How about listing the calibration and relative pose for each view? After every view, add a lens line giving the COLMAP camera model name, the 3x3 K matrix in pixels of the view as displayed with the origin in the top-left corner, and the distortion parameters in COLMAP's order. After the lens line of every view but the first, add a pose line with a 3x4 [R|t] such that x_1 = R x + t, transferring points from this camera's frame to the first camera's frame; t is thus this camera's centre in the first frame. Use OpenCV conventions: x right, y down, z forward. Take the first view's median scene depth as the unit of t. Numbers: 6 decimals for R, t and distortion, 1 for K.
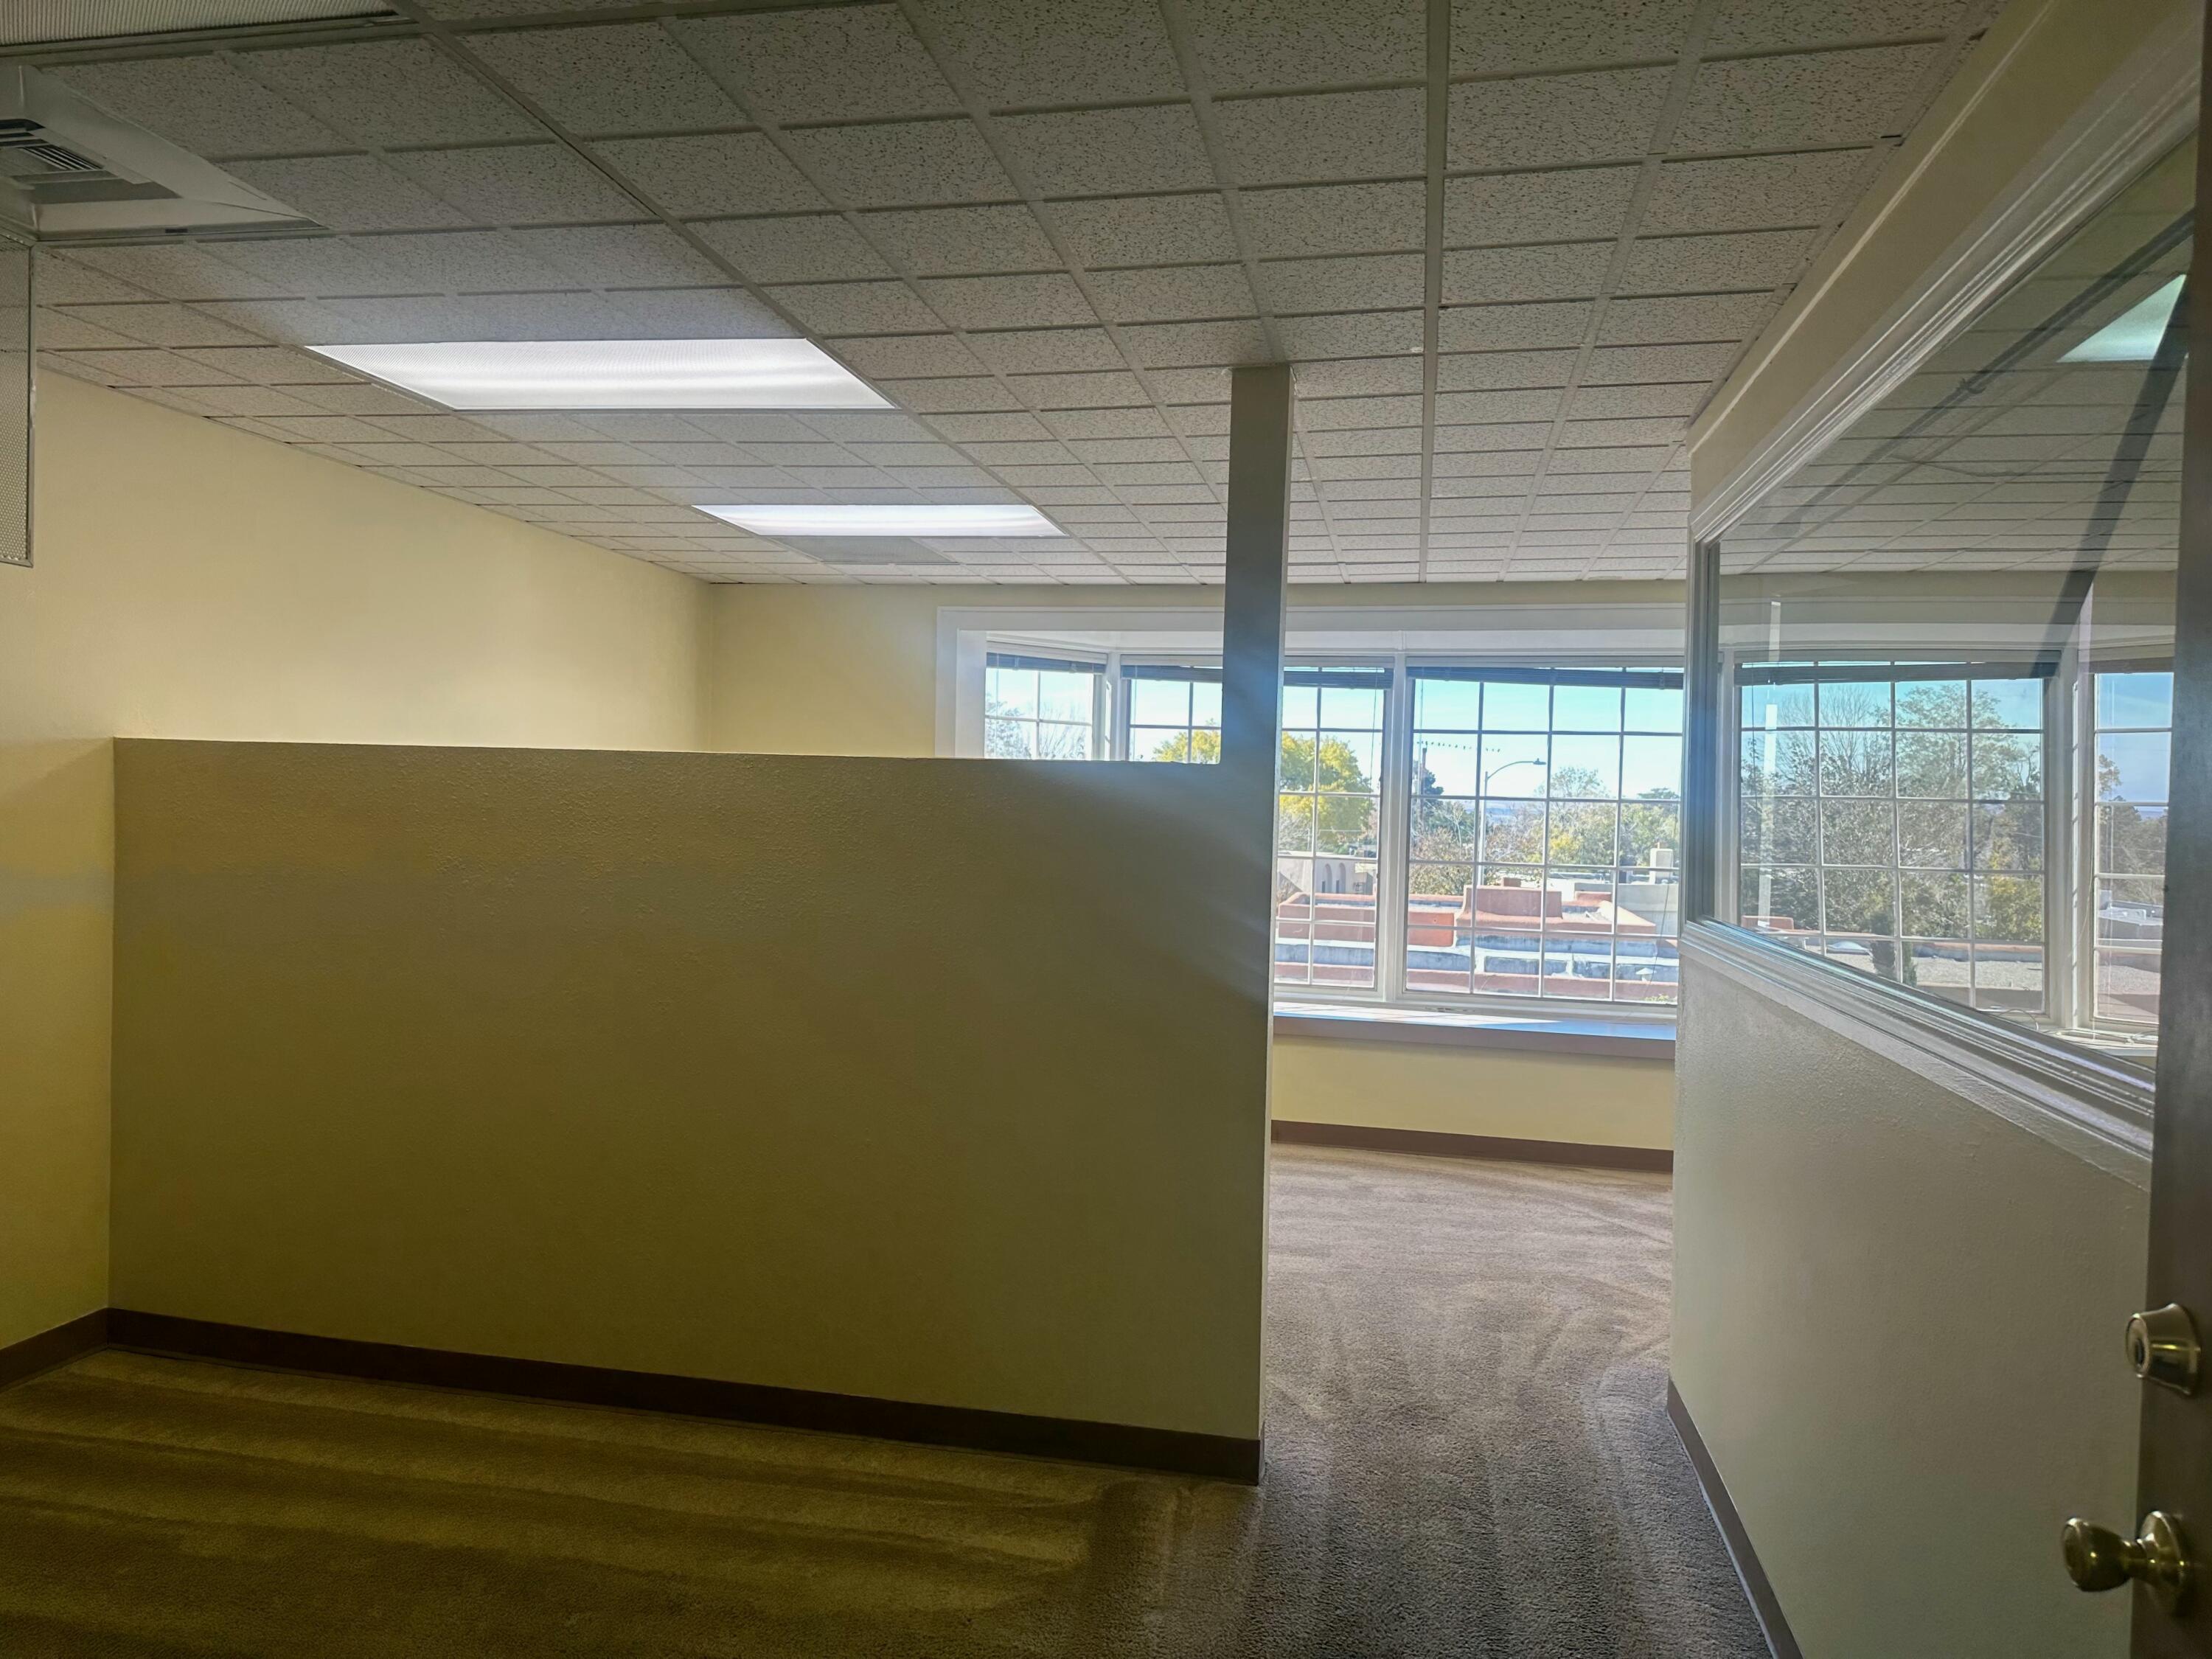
lens RADIAL K [[1545.3, 0, 1099.3], [0, 1545.3, 836.1], [0, 0, 1]] dist [0.023777, -0.030413]
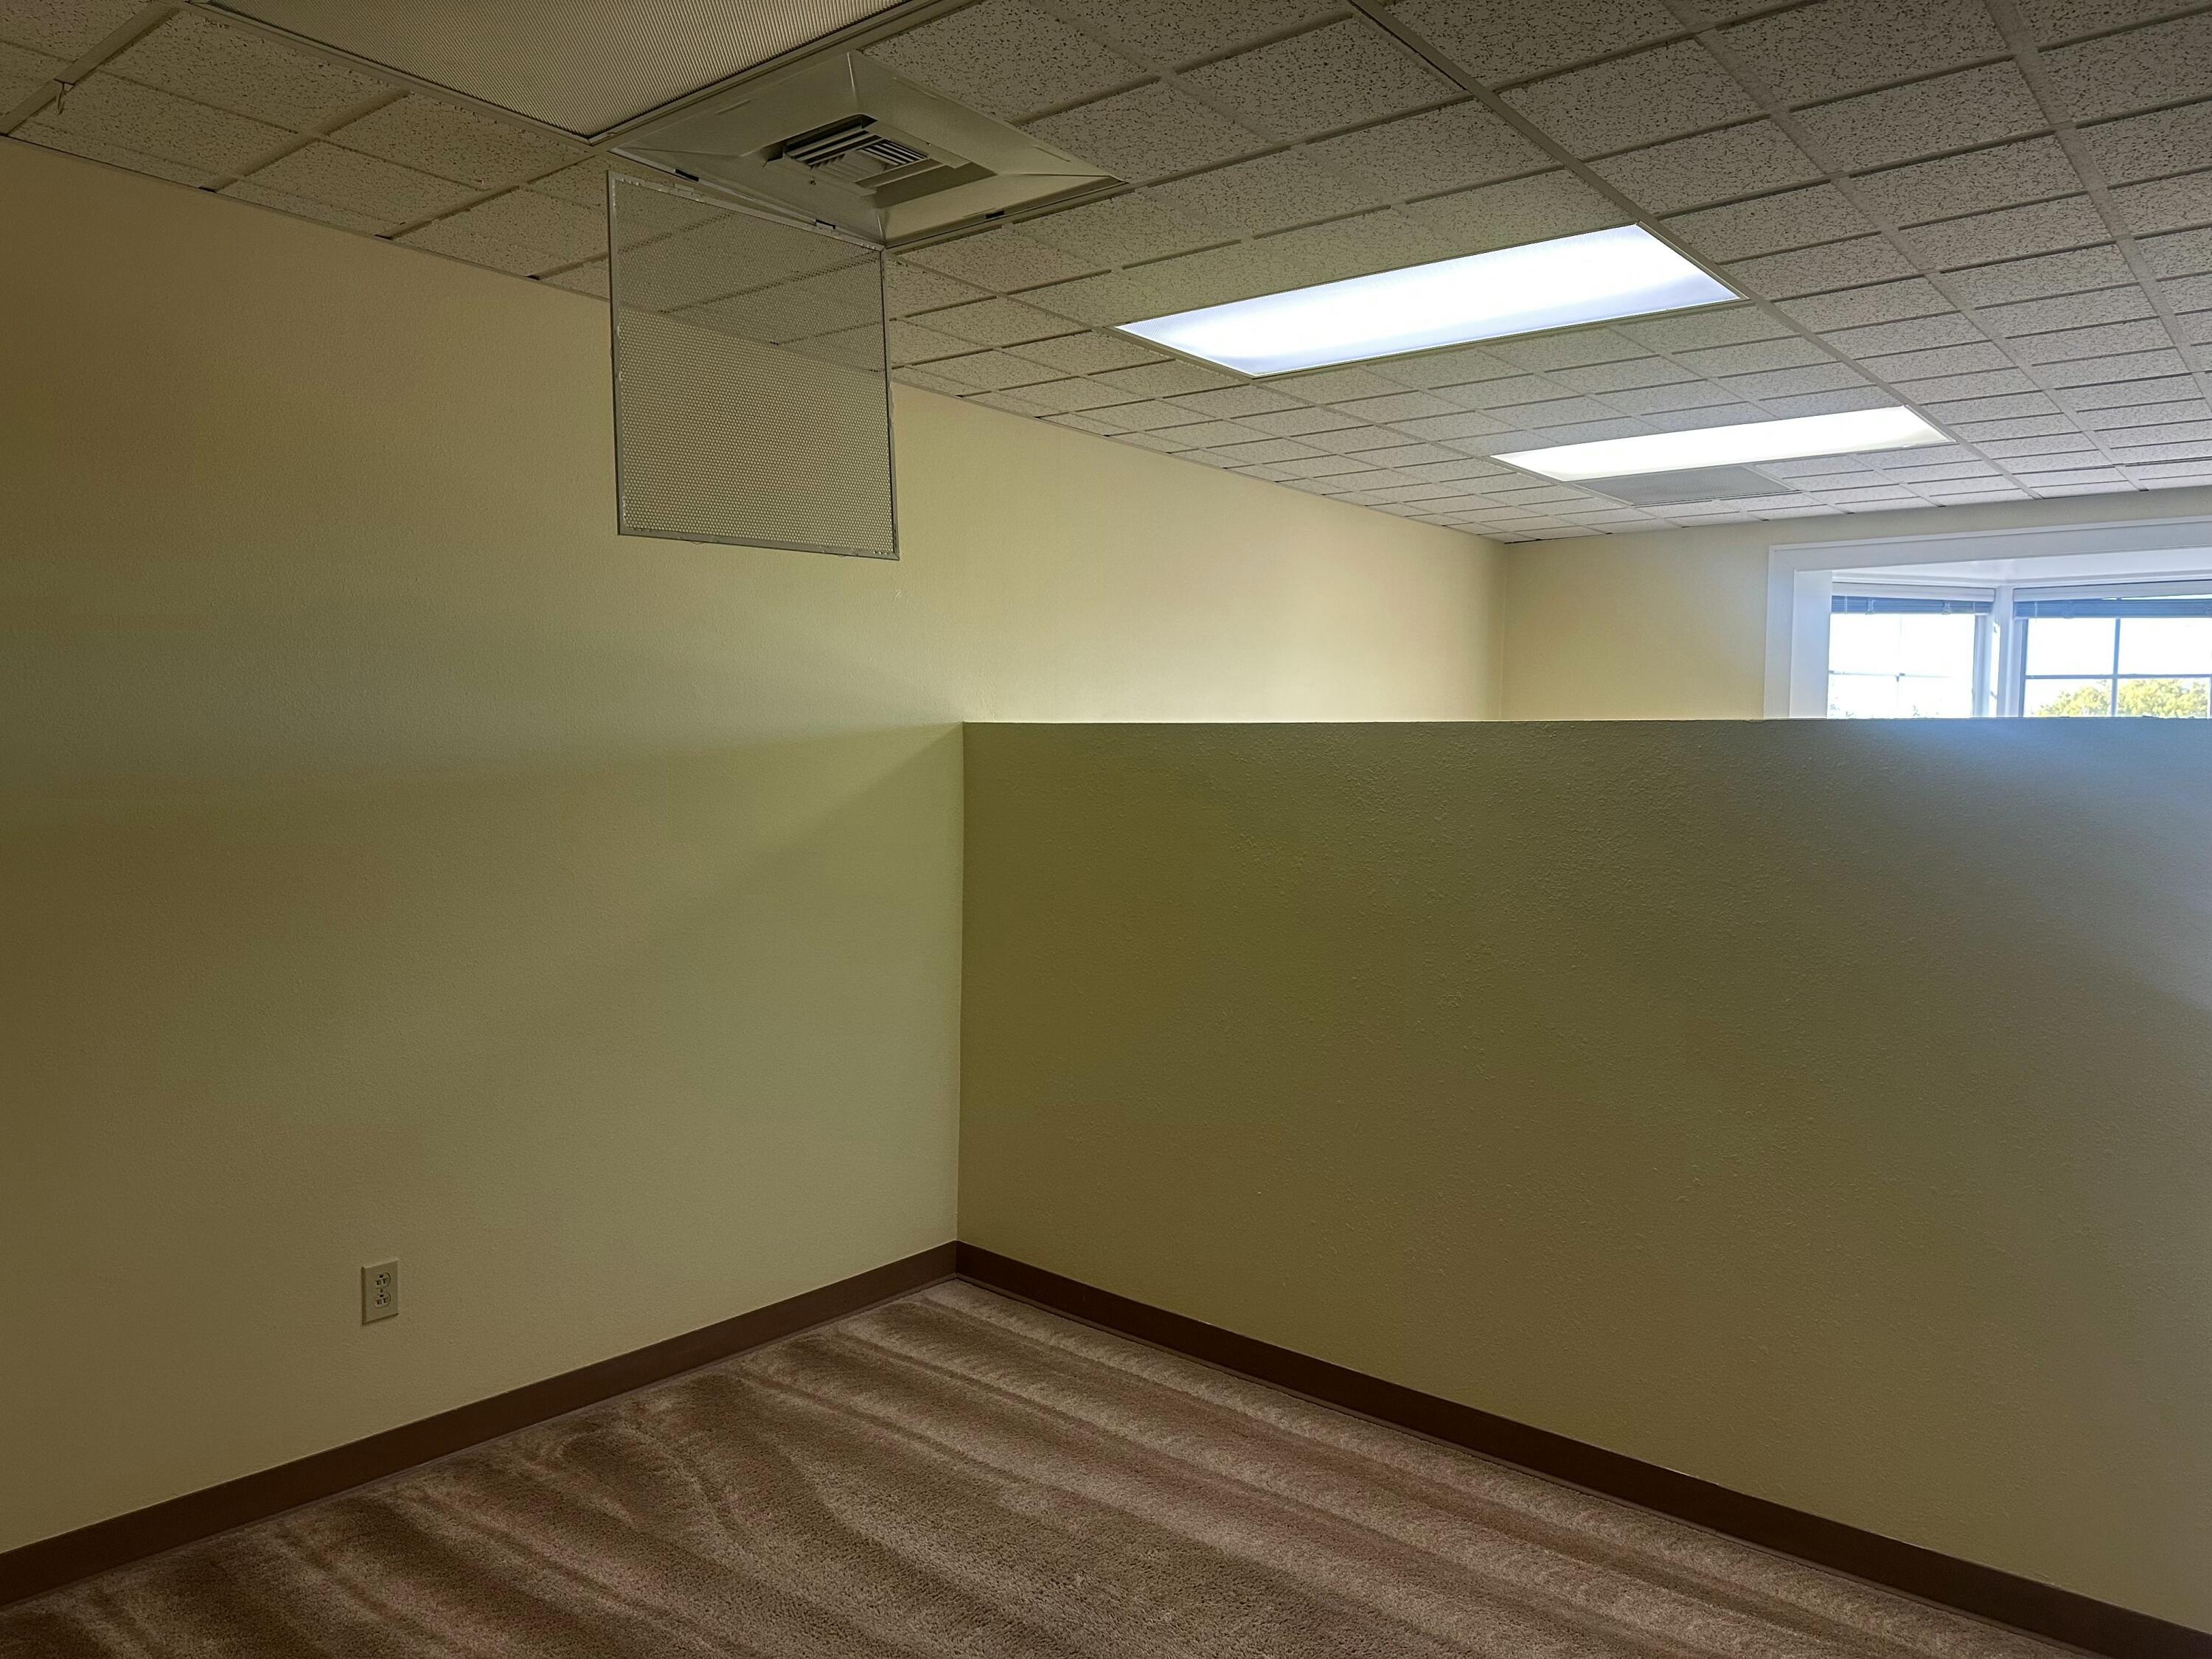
lens RADIAL K [[1545.3, 0, 1110.3], [0, 1545.3, 840.6], [0, 0, 1]] dist [0.023777, -0.030413]
pose [[0.882064, 0.013063, -0.470948, -0.037826], [-0.002778, 0.999742, 0.022527, -0.004324], [0.471121, -0.018562, 0.881873, 0.110066]]
